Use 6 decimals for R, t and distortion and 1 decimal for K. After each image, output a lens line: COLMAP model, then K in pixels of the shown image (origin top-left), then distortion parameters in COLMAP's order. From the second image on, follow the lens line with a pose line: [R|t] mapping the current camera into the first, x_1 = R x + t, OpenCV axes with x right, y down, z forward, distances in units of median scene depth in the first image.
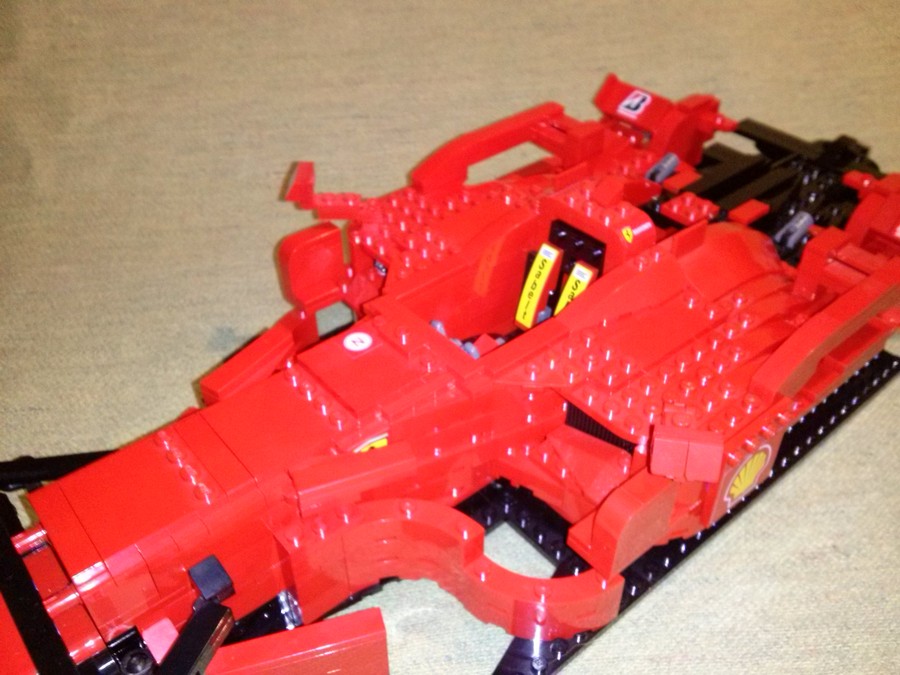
lens RADIAL K [[812.4, 0, 446.8], [0, 812.4, 348.8], [0, 0, 1]] dist [0.089519, -0.289055]
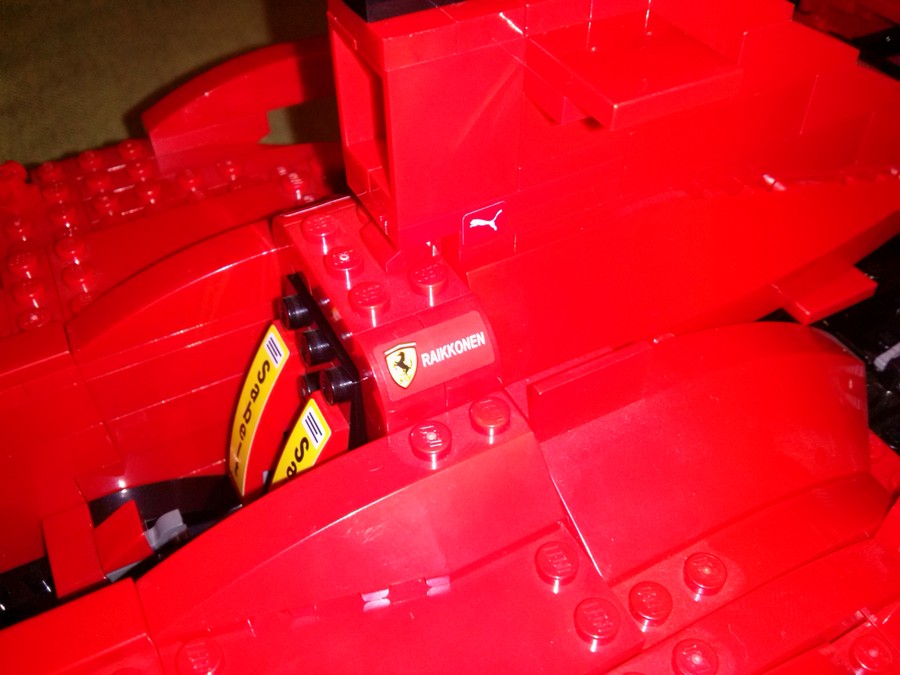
lens RADIAL K [[812.4, 0, 446.8], [0, 812.4, 348.8], [0, 0, 1]] dist [0.089519, -0.289055]
pose [[0.977674, 0.148120, -0.149044, 0.294942], [-0.132335, 0.984991, 0.110813, -0.190342], [0.163221, -0.088615, 0.982602, 0.656604]]
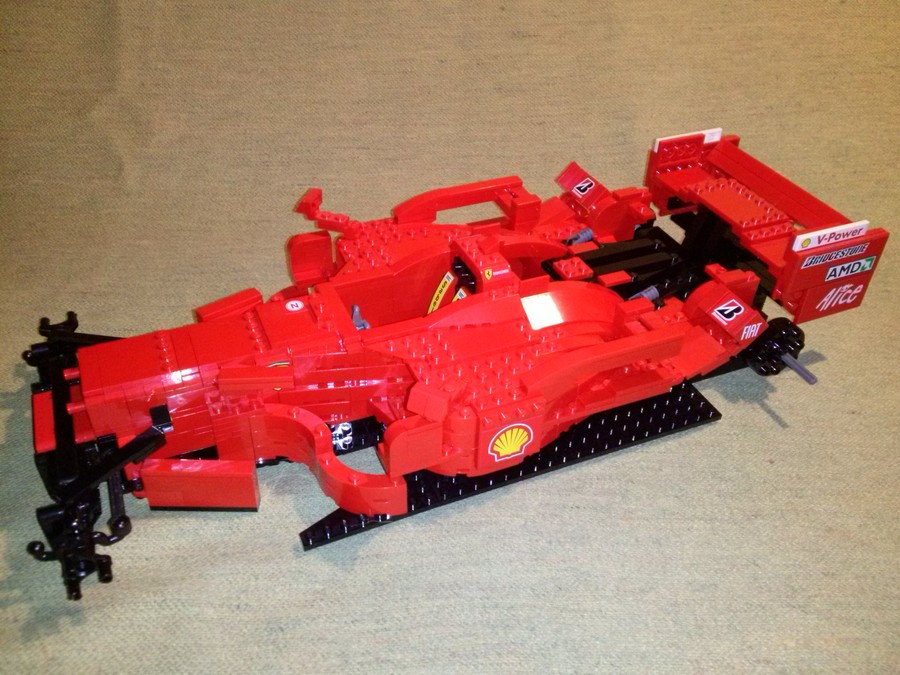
lens RADIAL K [[800.9, 0, 441.5], [0, 800.9, 349.7], [0, 0, 1]] dist [0.078386, -0.258993]
pose [[0.957341, 0.205449, -0.203197, 0.467702], [-0.210651, 0.977553, -0.004076, 0.018513], [0.197798, 0.046706, 0.979129, -0.441204]]
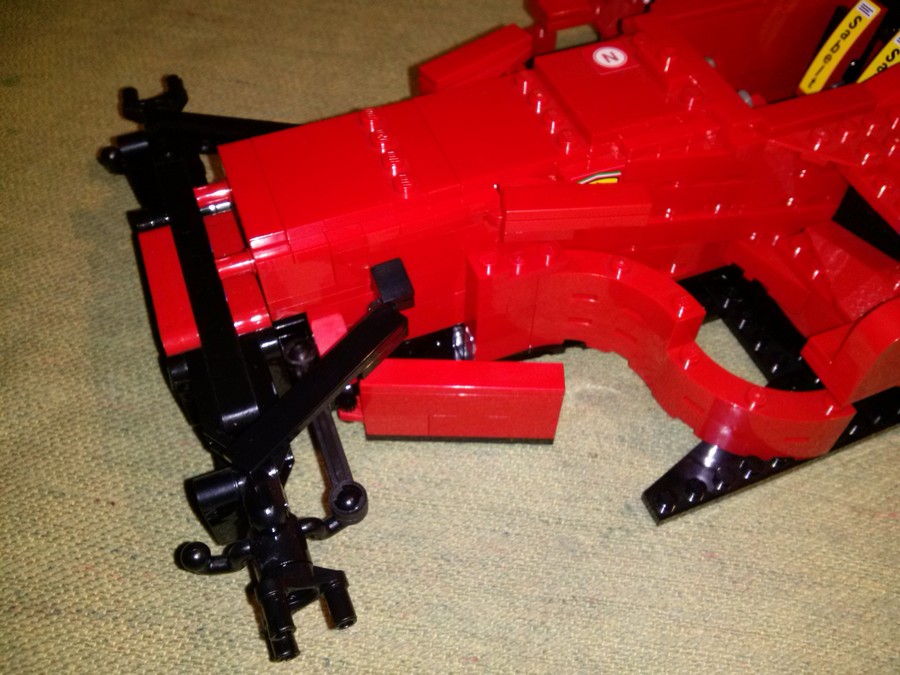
lens RADIAL K [[812.4, 0, 446.8], [0, 812.4, 348.8], [0, 0, 1]] dist [0.089519, -0.289055]
pose [[0.949754, 0.257795, -0.177508, -0.040908], [-0.208352, 0.943931, 0.256092, 0.084084], [0.233575, -0.206240, 0.950215, 0.112270]]
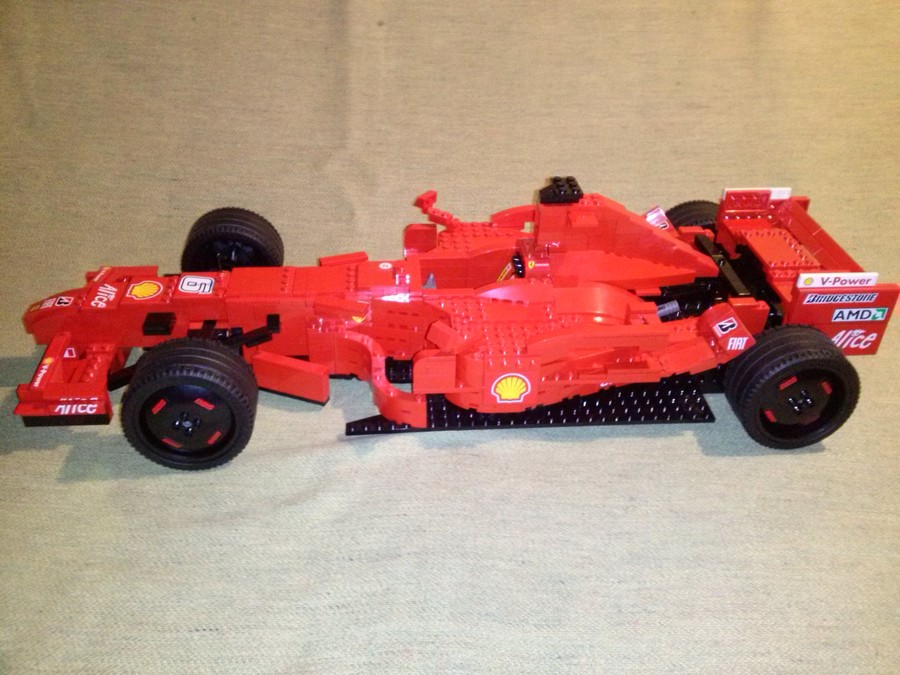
lens RADIAL K [[770.4, 0, 436.6], [0, 770.4, 339.9], [0, 0, 1]] dist [0.071796, -0.232706]
pose [[0.808799, 0.348660, -0.473584, 0.960987], [-0.392985, 0.919526, 0.005819, 0.097270], [0.437501, 0.181405, 0.880730, -0.648440]]
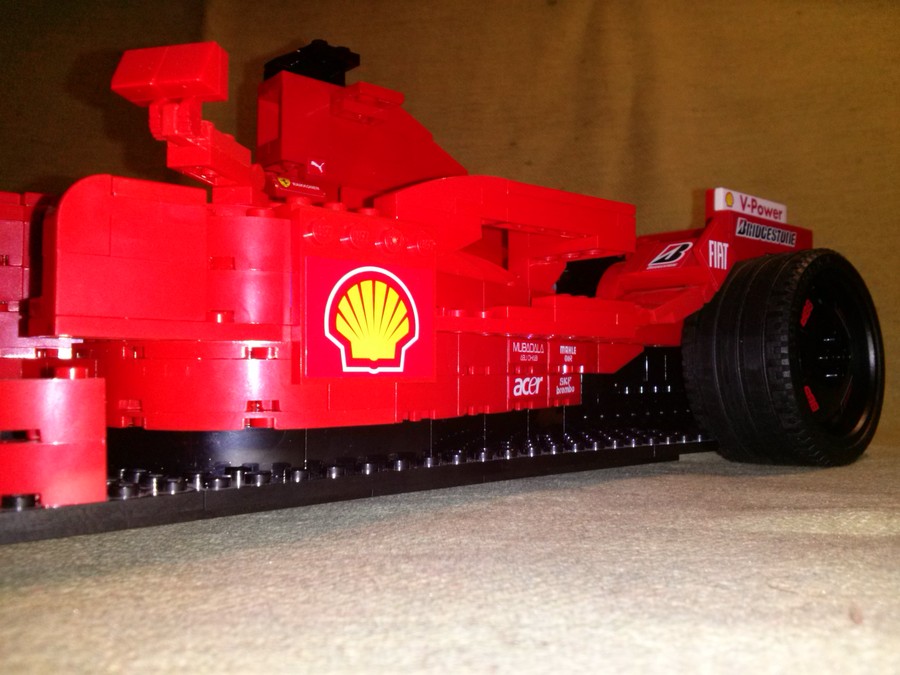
lens RADIAL K [[812.4, 0, 446.8], [0, 812.4, 348.8], [0, 0, 1]] dist [0.089519, -0.289055]
pose [[0.999752, 0.014908, 0.016529, 0.380911], [-0.000294, 0.751373, -0.659878, 0.547075], [-0.022257, 0.659710, 0.751191, 0.478478]]
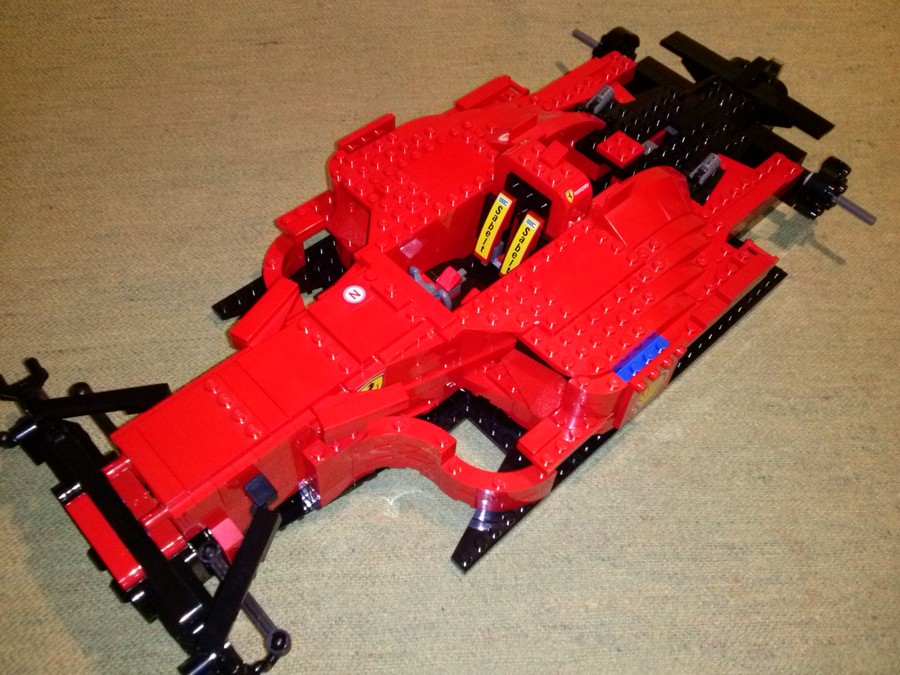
lens RADIAL K [[800.9, 0, 441.5], [0, 800.9, 349.7], [0, 0, 1]] dist [0.078386, -0.258993]
pose [[0.996348, -0.016344, 0.083806, -0.075032], [-0.006327, 0.964677, 0.263359, -0.235680], [-0.085150, -0.262927, 0.961051, -0.202396]]
